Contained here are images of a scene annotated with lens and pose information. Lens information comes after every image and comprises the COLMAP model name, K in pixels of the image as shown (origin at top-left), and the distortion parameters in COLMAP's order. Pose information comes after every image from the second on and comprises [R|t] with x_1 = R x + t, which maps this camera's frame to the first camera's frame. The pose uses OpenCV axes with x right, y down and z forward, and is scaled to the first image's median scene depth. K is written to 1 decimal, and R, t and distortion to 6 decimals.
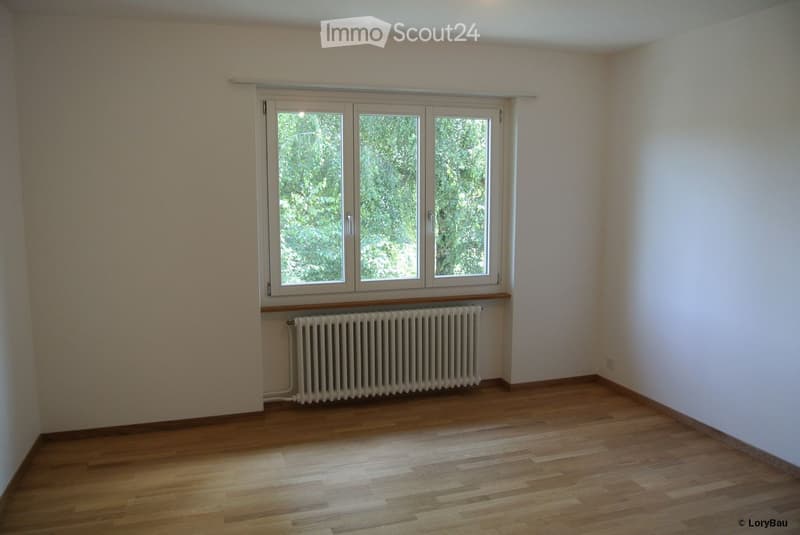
lens RADIAL K [[698.5, 0, 400.0], [0, 698.5, 267.5], [0, 0, 1]] dist [-0.088783, 0.002251]
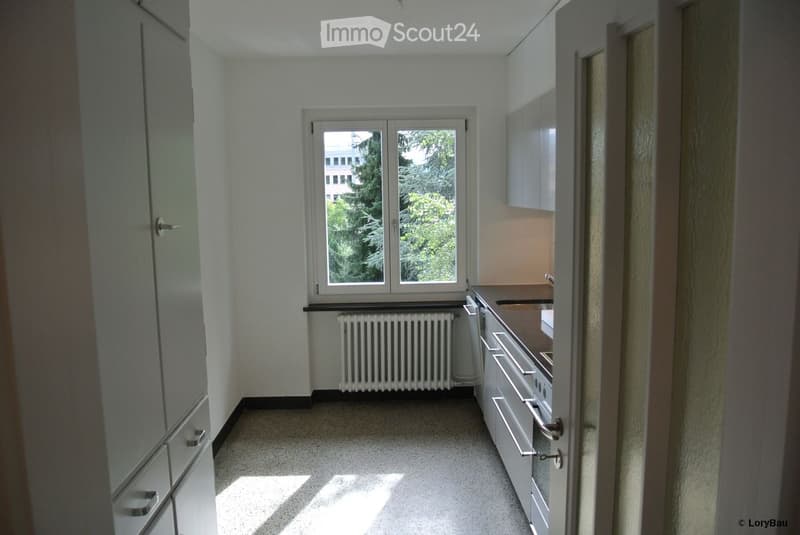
lens RADIAL K [[618.5, 0, 400.0], [0, 618.5, 267.5], [0, 0, 1]] dist [-0.098303, 0.053174]
pose [[0.945251, 0.021949, -0.325604, 0.272347], [-0.020980, 0.999759, 0.006488, -0.012370], [0.325668, 0.000698, 0.945484, 0.098363]]
